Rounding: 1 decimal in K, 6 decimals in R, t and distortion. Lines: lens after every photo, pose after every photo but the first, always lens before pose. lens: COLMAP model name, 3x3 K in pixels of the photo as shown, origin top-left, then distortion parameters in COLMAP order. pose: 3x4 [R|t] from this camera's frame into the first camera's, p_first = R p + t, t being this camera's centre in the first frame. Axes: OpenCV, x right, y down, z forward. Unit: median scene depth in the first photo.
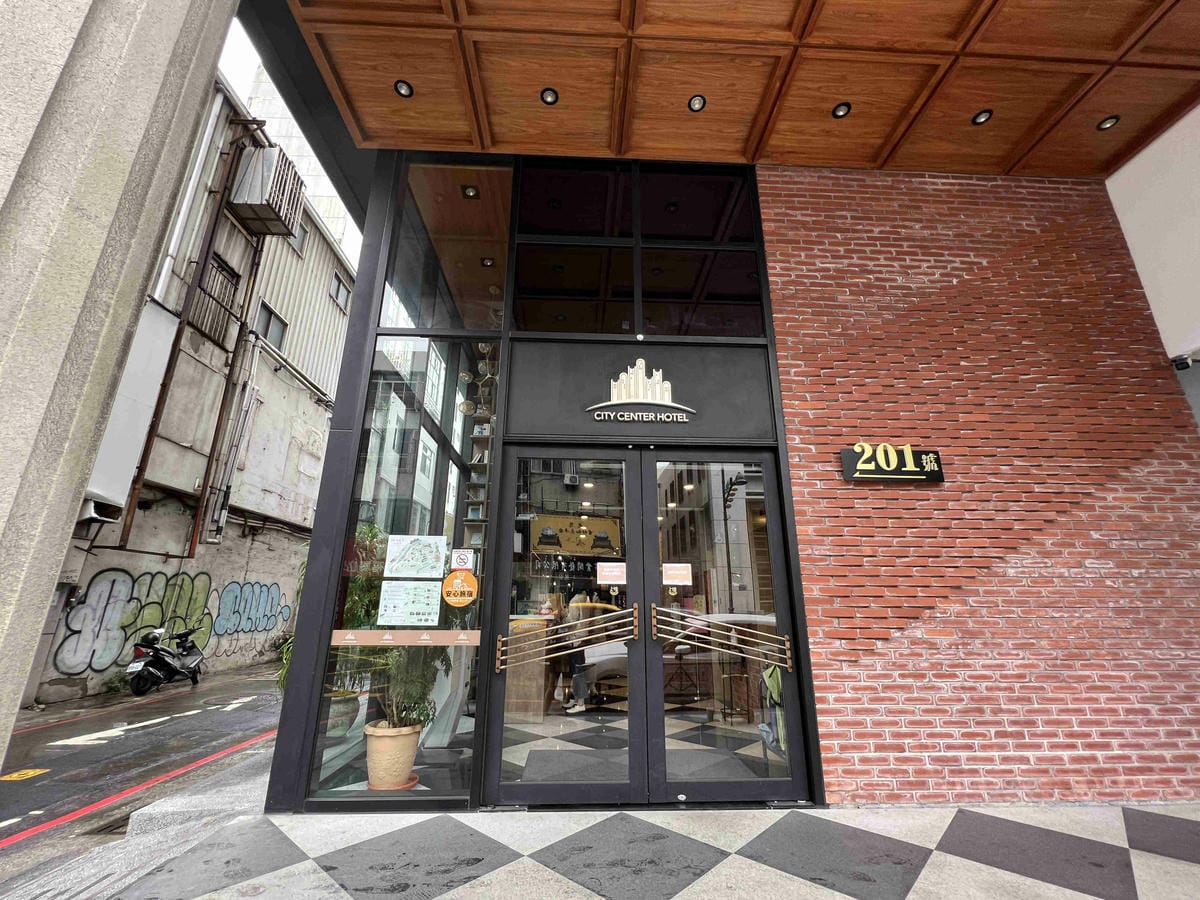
lens RADIAL K [[508.5, 0, 600.0], [0, 508.5, 450.0], [0, 0, 1]] dist [-0.001261, -0.000294]
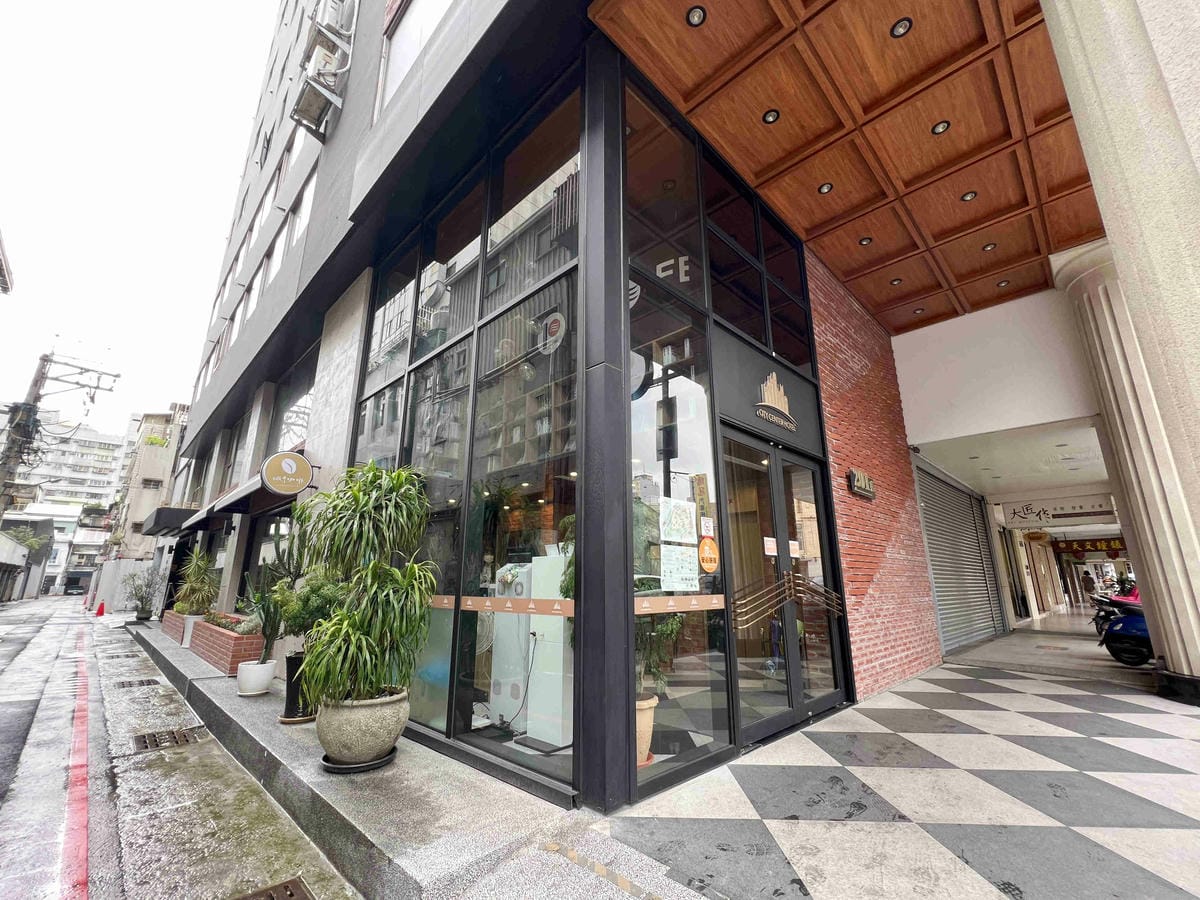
lens RADIAL K [[508.5, 0, 600.0], [0, 508.5, 450.0], [0, 0, 1]] dist [-0.001261, -0.000294]
pose [[0.739152, 0.164623, 0.653110, -1.308430], [-0.192652, 0.980833, -0.029196, 0.155502], [-0.645398, -0.104242, 0.756700, 0.439765]]
